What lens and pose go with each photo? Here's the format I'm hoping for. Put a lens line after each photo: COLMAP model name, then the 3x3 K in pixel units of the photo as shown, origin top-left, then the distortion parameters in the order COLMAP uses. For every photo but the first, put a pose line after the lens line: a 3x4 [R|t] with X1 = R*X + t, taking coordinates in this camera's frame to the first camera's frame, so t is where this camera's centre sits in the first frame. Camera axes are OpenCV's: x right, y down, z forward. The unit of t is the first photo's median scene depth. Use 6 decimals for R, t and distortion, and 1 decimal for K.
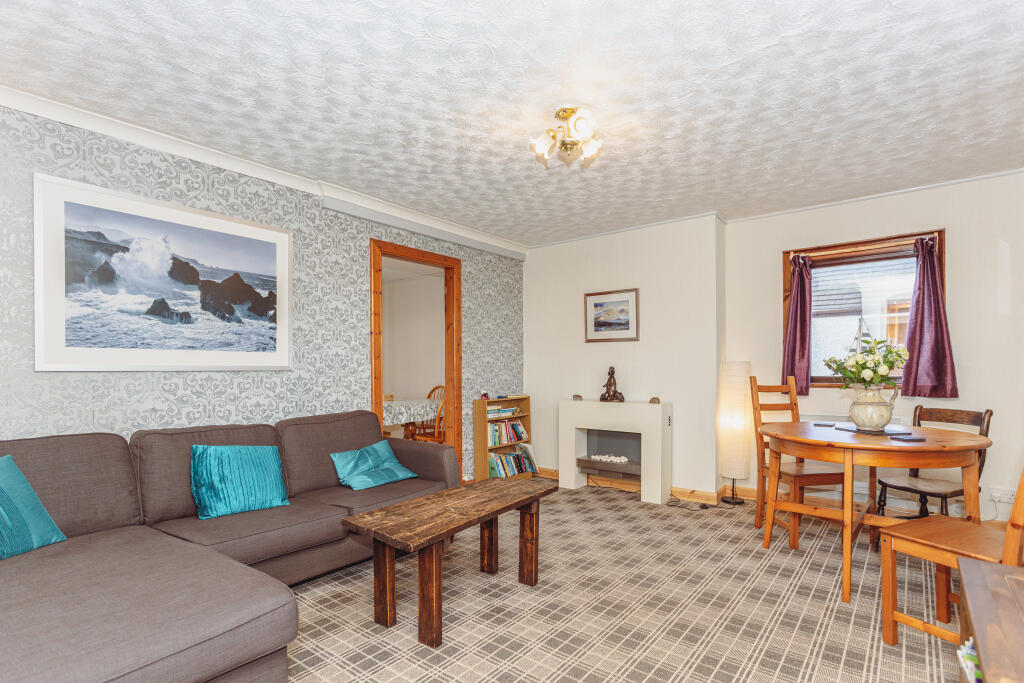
lens RADIAL K [[495.4, 0, 514.8], [0, 495.4, 371.2], [0, 0, 1]] dist [0.021676, 0.000506]
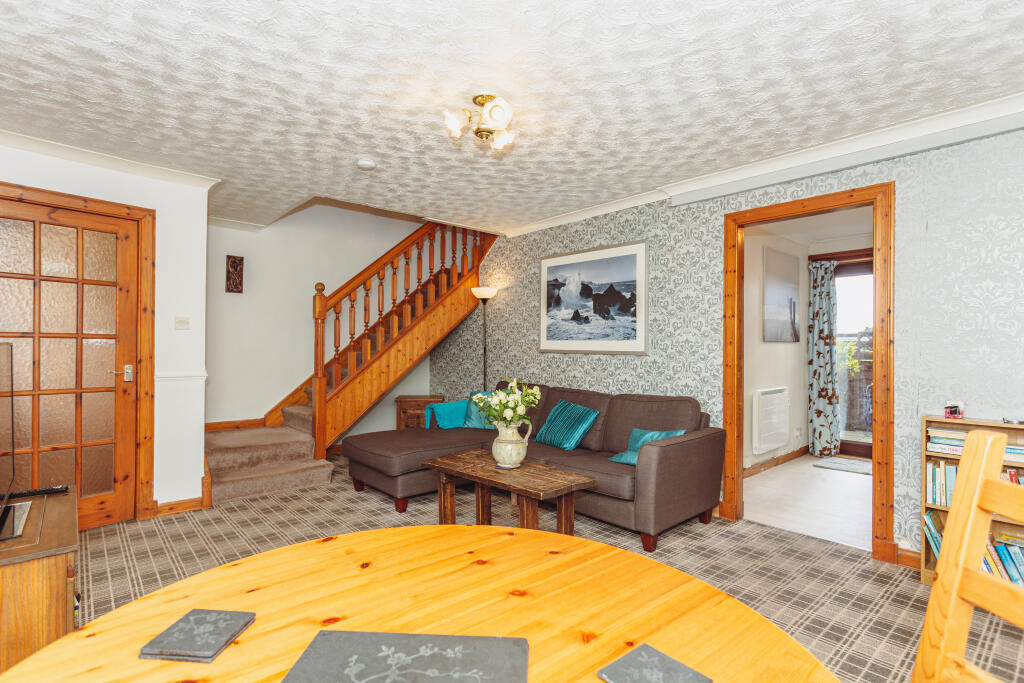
lens RADIAL K [[492.6, 0, 512.0], [0, 492.6, 341.5], [0, 0, 1]] dist [0.000341, 0.000121]
pose [[-0.159331, -0.006882, -0.987201, 0.844290], [-0.015834, 0.999865, -0.004414, -0.026267], [0.987098, 0.014928, -0.159418, 0.947293]]
